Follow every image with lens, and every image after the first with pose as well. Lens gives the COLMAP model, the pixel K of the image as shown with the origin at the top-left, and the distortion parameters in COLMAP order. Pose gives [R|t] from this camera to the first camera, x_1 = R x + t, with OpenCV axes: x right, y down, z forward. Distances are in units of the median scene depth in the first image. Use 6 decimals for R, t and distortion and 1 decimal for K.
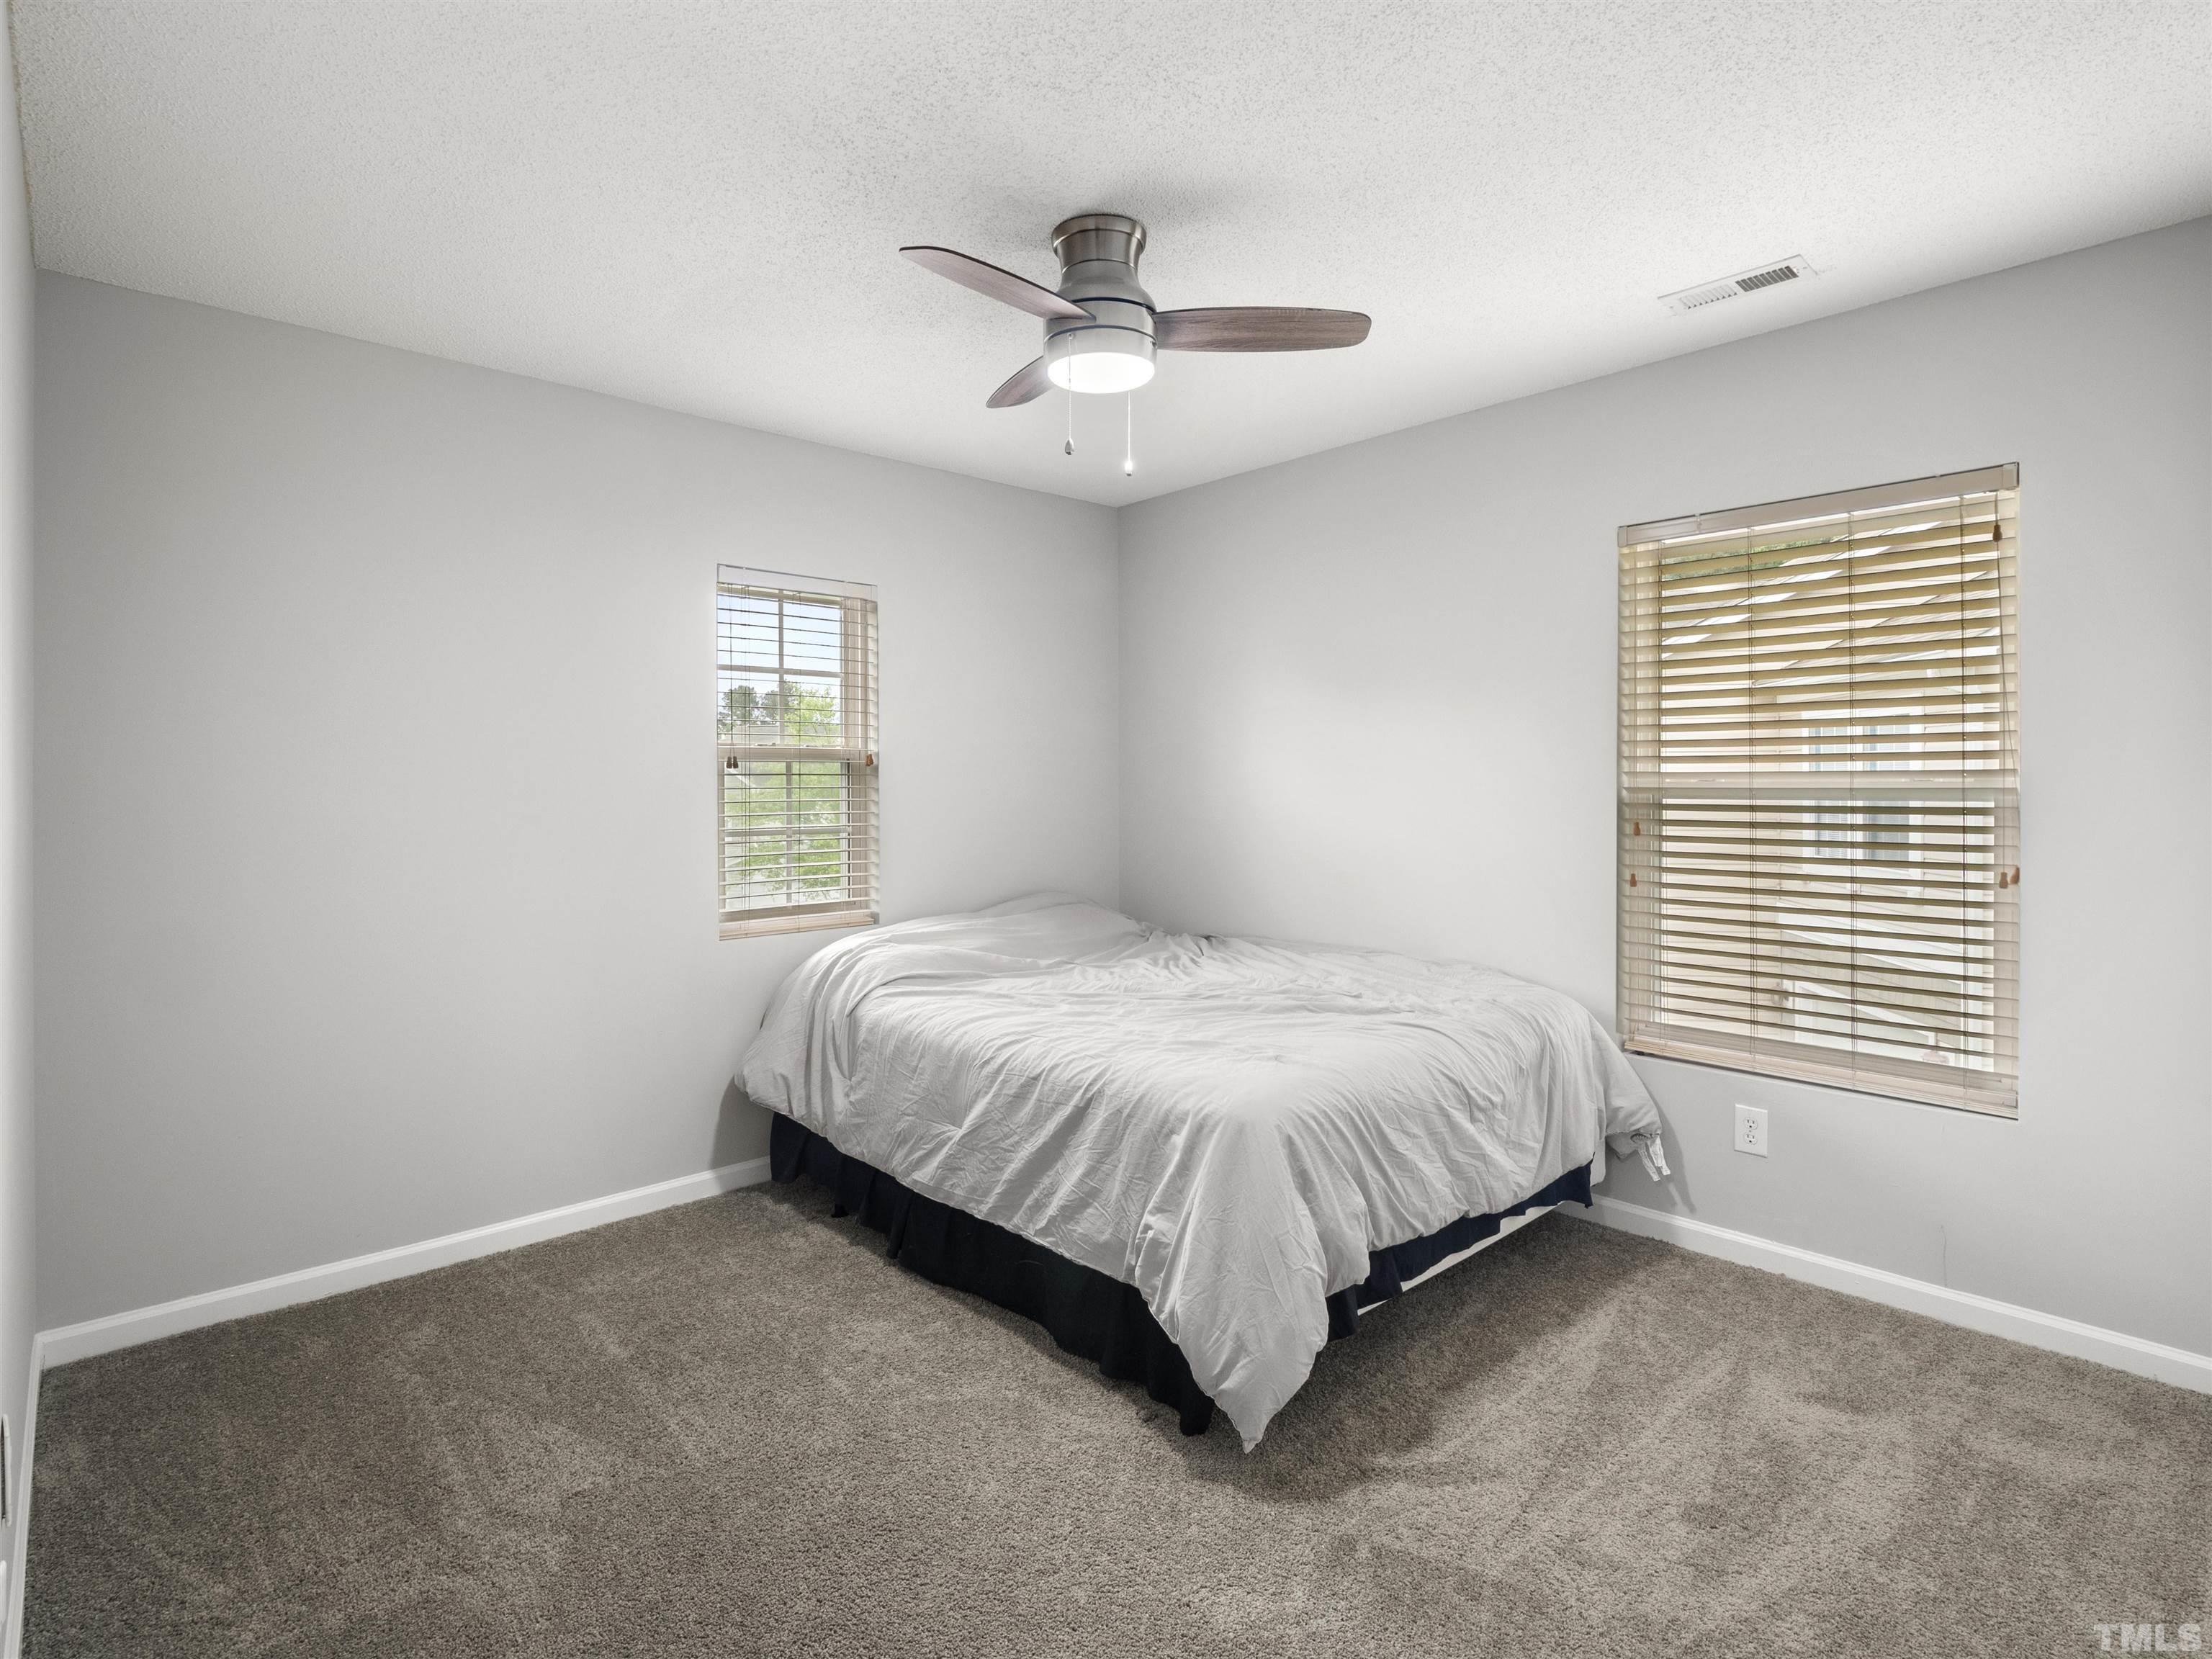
lens RADIAL K [[1095.7, 0, 1103.7], [0, 1095.7, 836.1], [0, 0, 1]] dist [-0.005968, -0.001559]
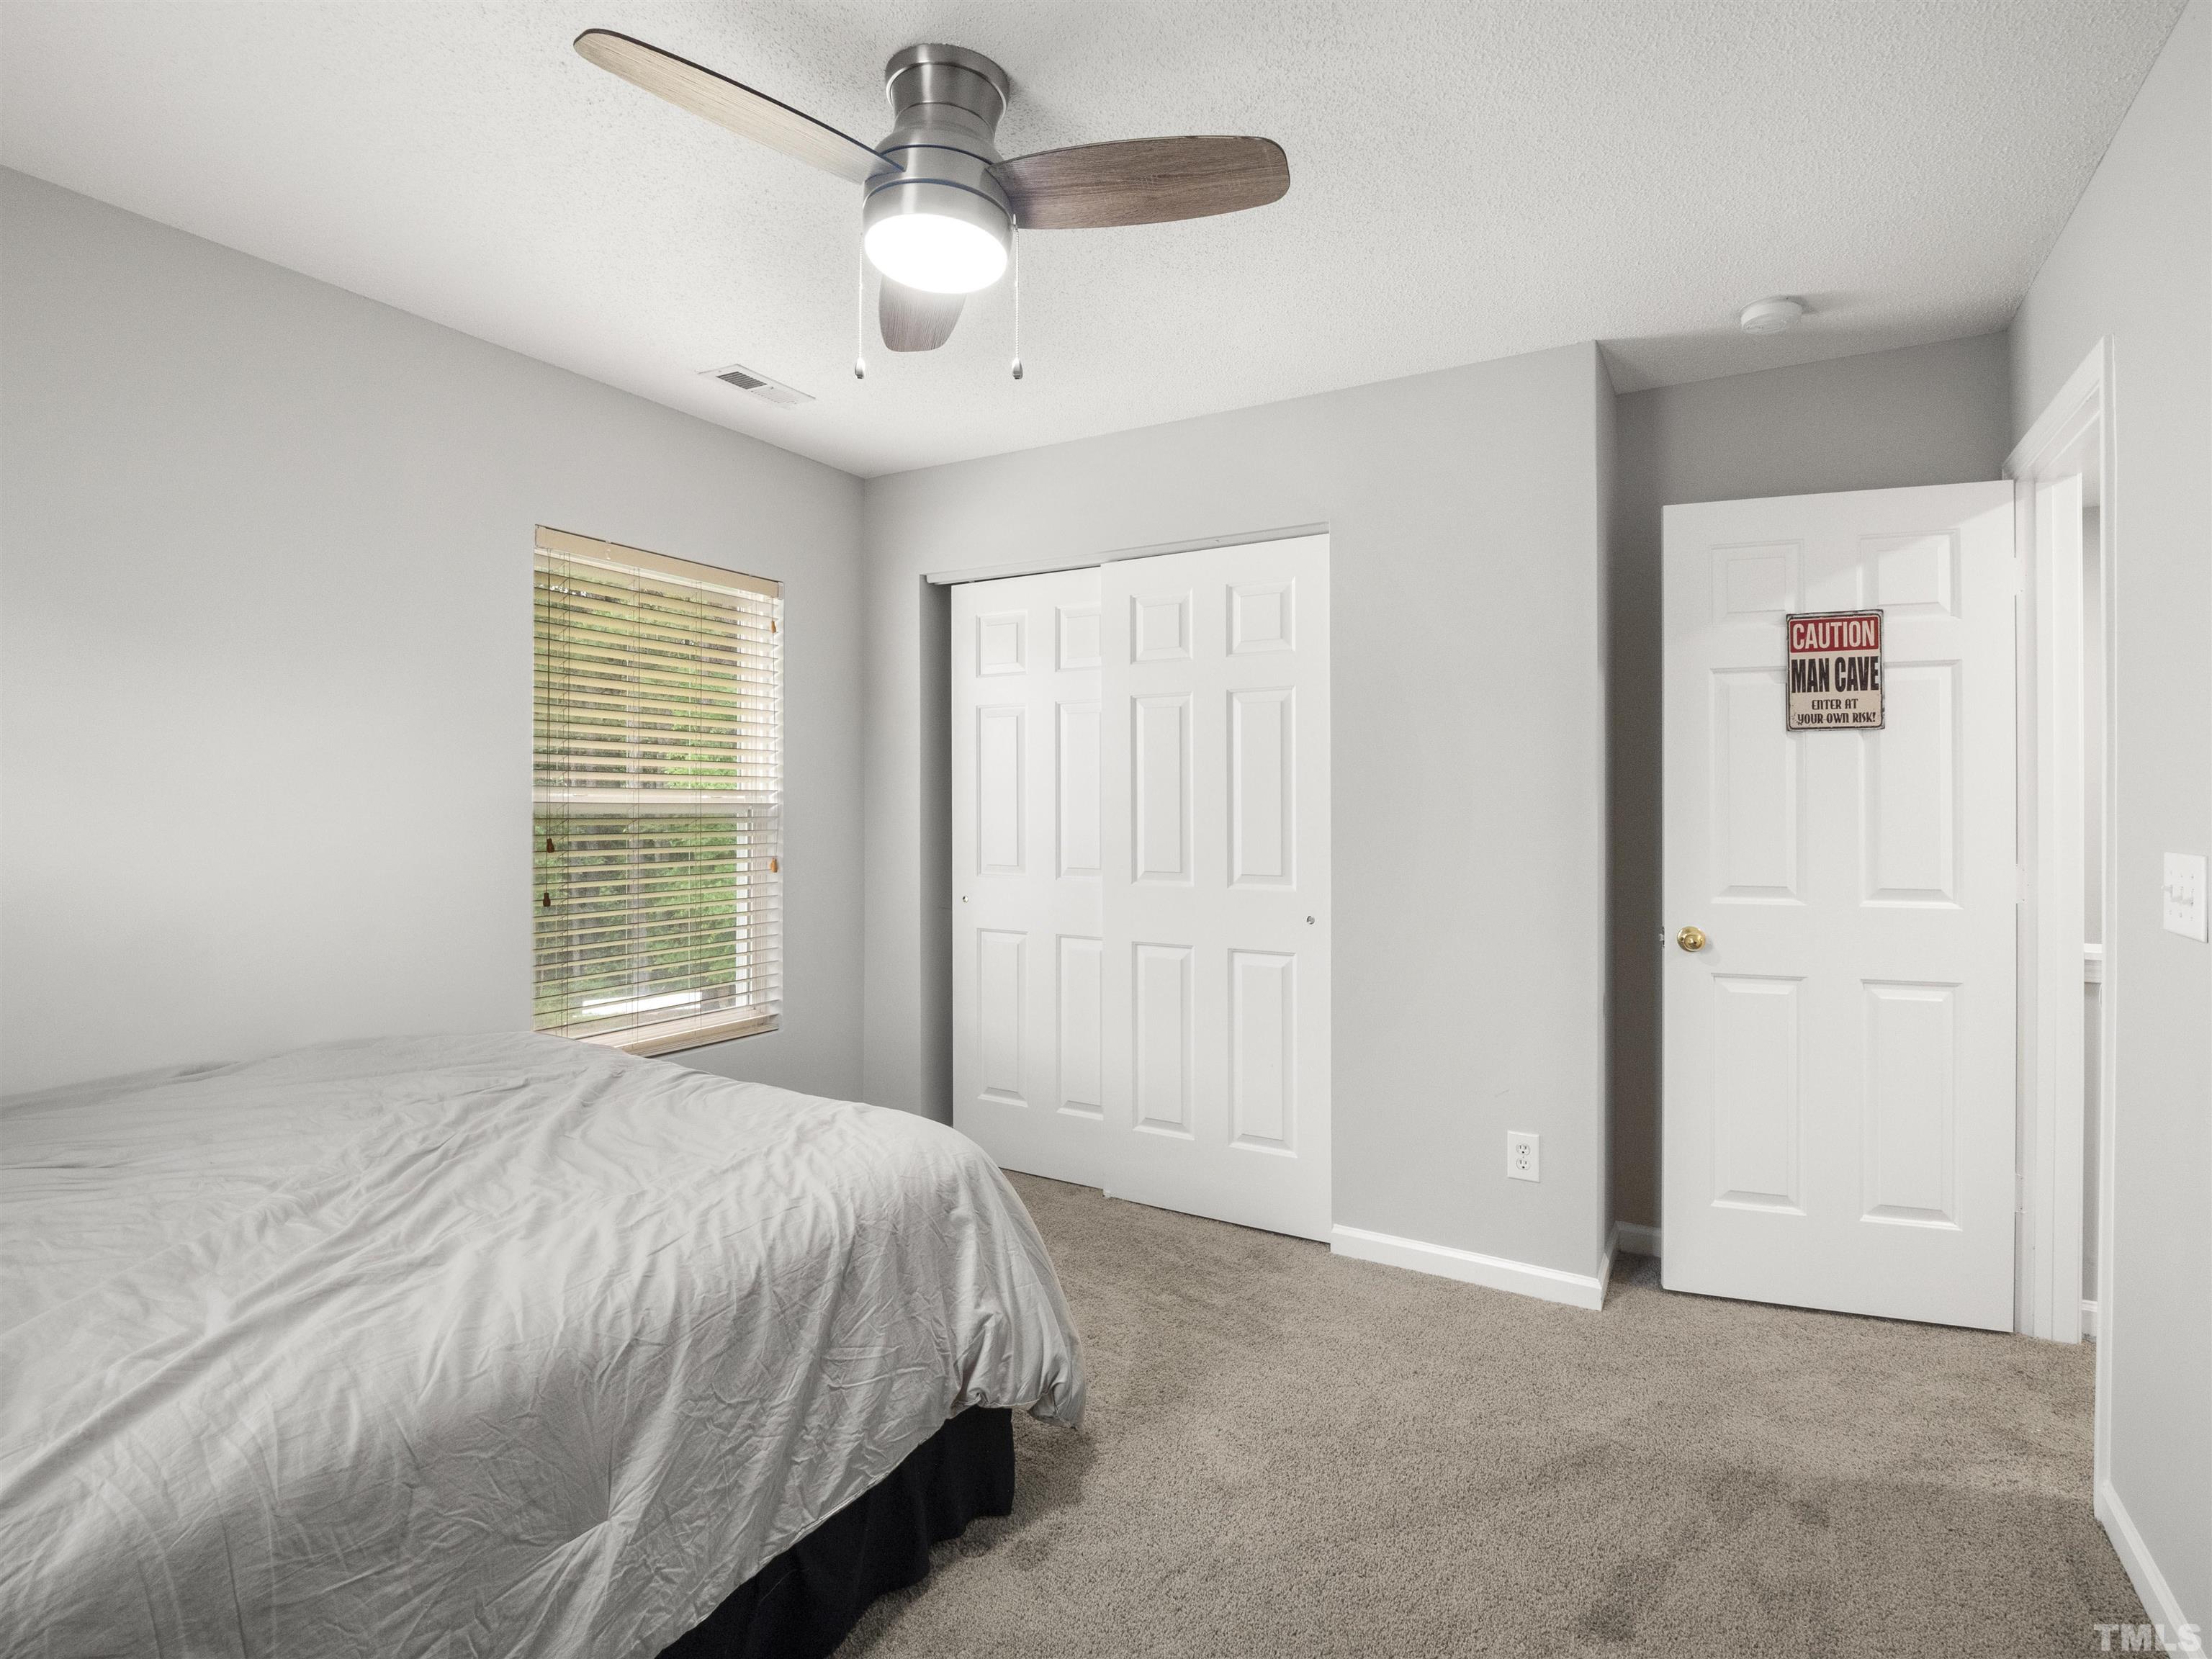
lens RADIAL K [[1095.7, 0, 1103.7], [0, 1095.7, 836.1], [0, 0, 1]] dist [-0.005968, -0.001559]
pose [[-0.278904, -0.029002, 0.959881, -0.701355], [0.038760, 0.998389, 0.041428, -0.044307], [-0.959536, 0.048759, -0.277331, 1.001408]]
